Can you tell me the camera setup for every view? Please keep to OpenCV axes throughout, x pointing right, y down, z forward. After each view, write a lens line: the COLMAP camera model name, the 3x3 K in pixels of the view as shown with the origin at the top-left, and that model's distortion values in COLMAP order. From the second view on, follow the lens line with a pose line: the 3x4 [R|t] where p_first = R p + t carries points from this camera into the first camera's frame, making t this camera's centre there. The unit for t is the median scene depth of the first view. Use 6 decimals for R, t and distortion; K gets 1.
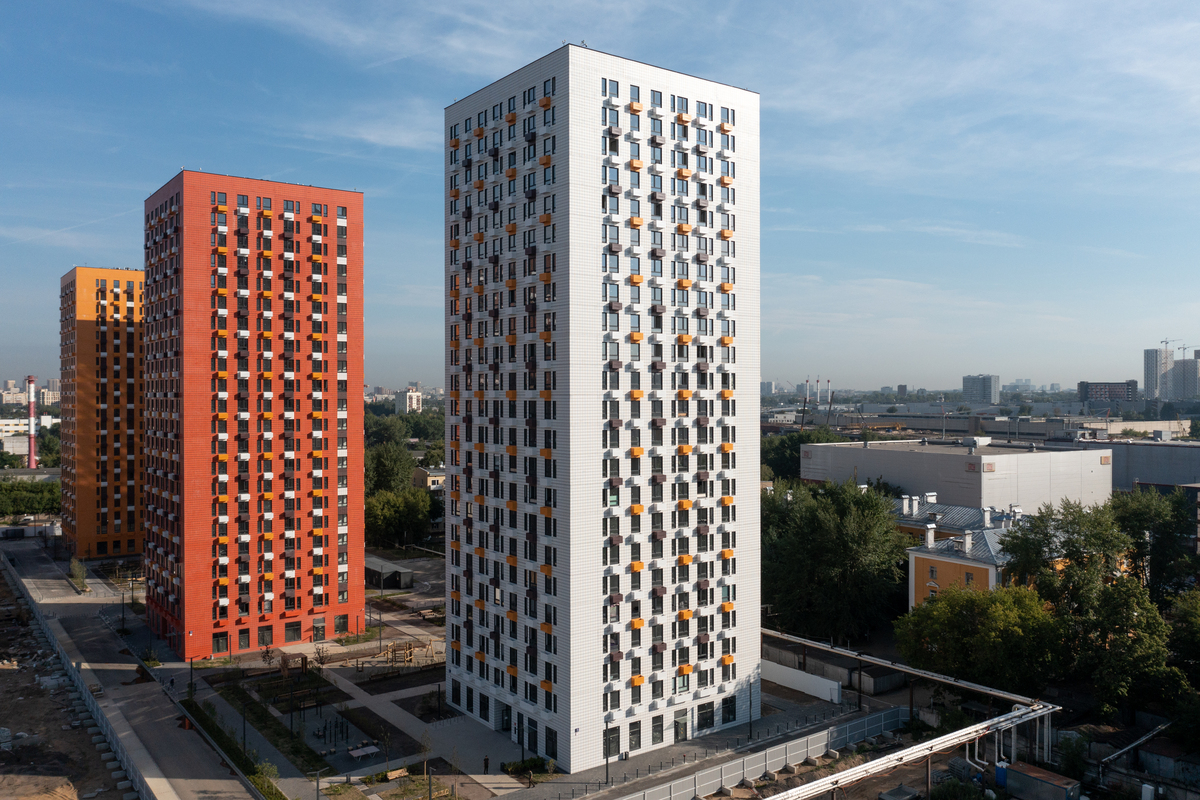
lens RADIAL K [[948.7, 0, 600.0], [0, 948.7, 400.0], [0, 0, 1]] dist [-0.007402, 0.003355]
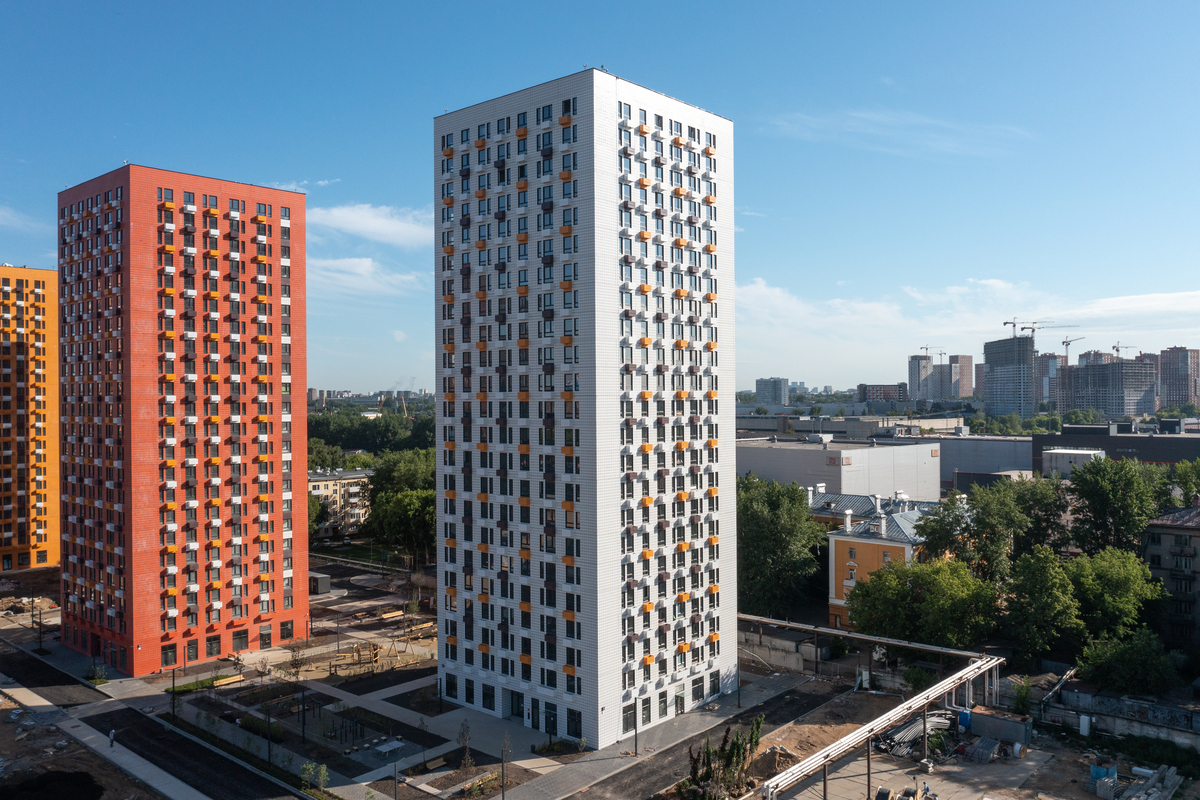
lens RADIAL K [[941.0, 0, 600.0], [0, 941.0, 400.0], [0, 0, 1]] dist [-0.003431, -0.006339]
pose [[0.977819, -0.005919, 0.209370, -0.221695], [0.006668, 0.999974, -0.002868, 0.002396], [-0.209347, 0.004200, 0.977832, -0.035334]]
